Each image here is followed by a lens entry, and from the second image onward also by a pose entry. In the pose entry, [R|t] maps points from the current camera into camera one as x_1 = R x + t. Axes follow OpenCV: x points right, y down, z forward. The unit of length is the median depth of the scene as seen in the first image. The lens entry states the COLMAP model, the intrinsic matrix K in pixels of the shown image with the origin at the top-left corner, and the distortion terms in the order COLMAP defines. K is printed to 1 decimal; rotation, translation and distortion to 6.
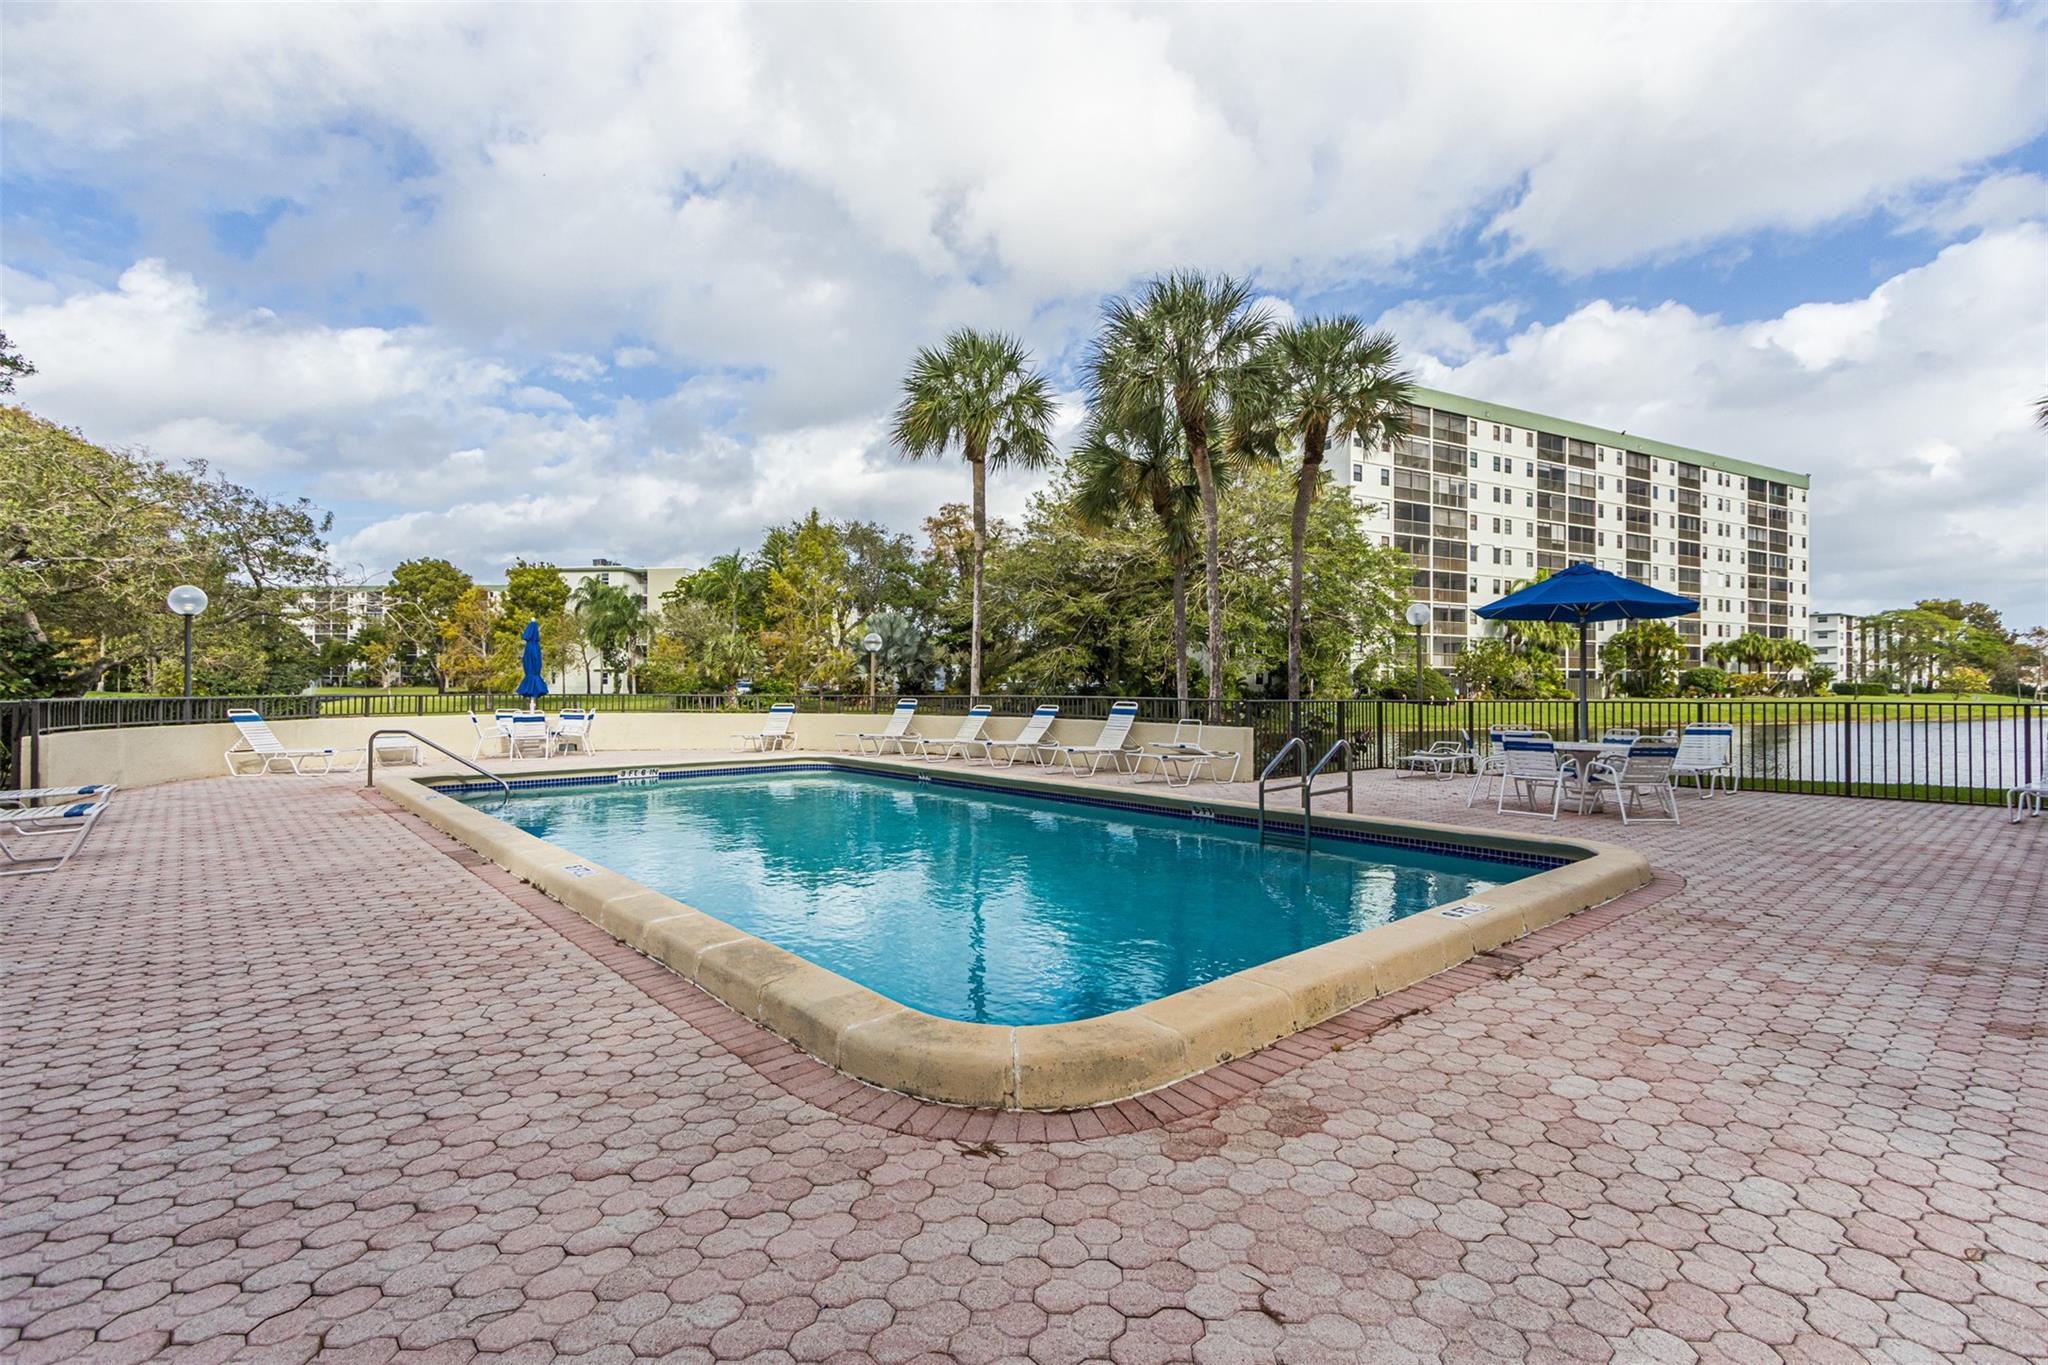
lens RADIAL K [[960.4, 0, 1018.5], [0, 960.4, 677.6], [0, 0, 1]] dist [0.001035, 0.000195]
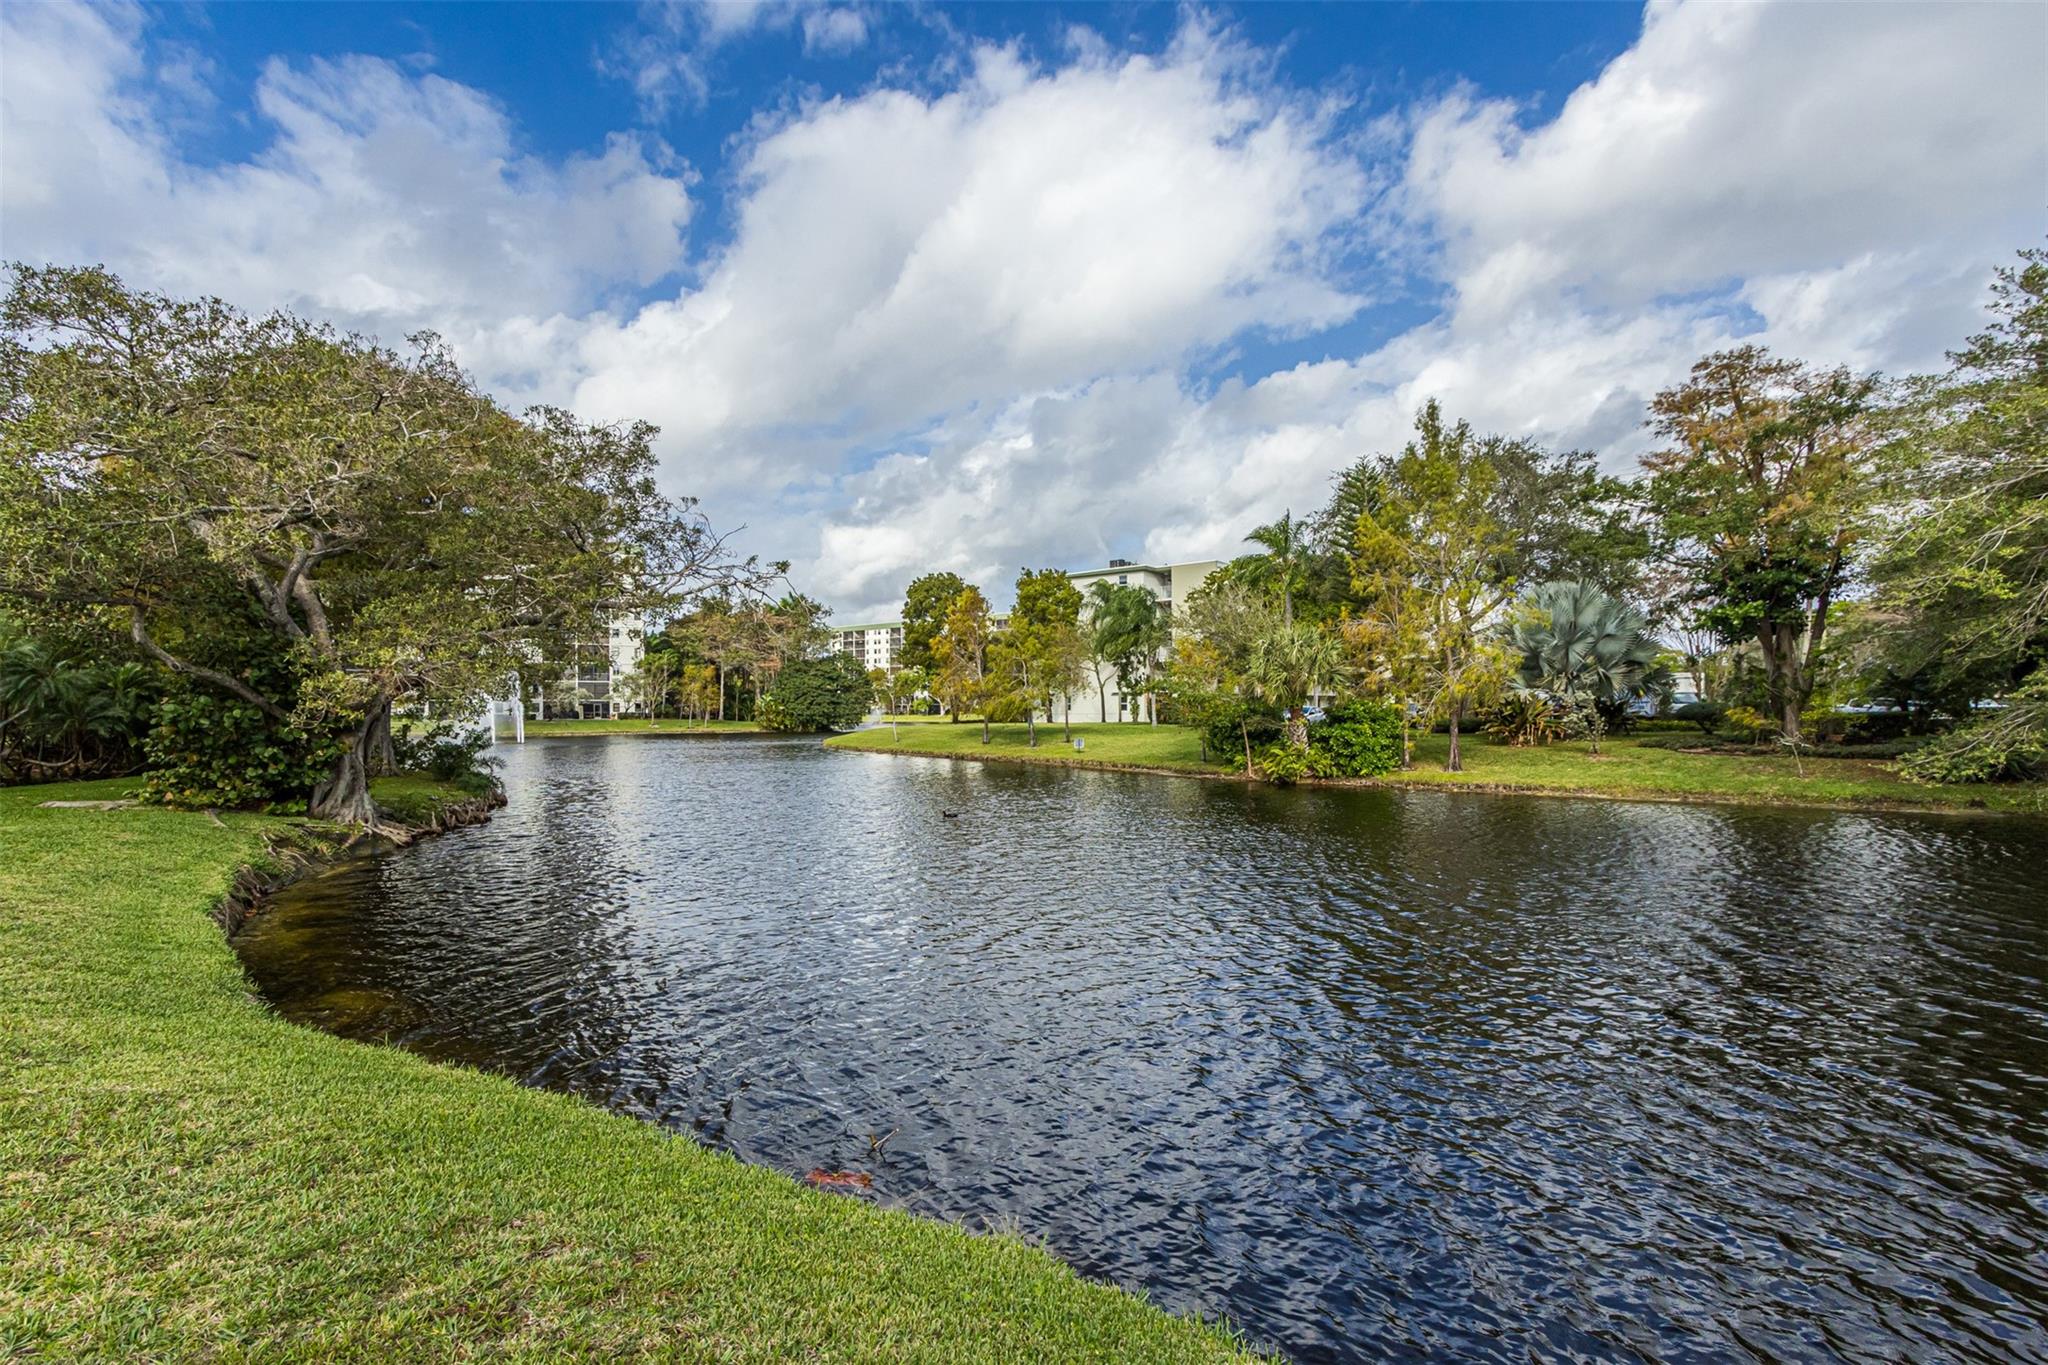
lens RADIAL K [[960.4, 0, 1018.5], [0, 960.4, 677.6], [0, 0, 1]] dist [0.001035, 0.000195]
pose [[0.859275, -0.024933, -0.510905, -0.115072], [0.011759, 0.999510, -0.029001, 0.001924], [0.511378, 0.018911, 0.859148, 0.321812]]
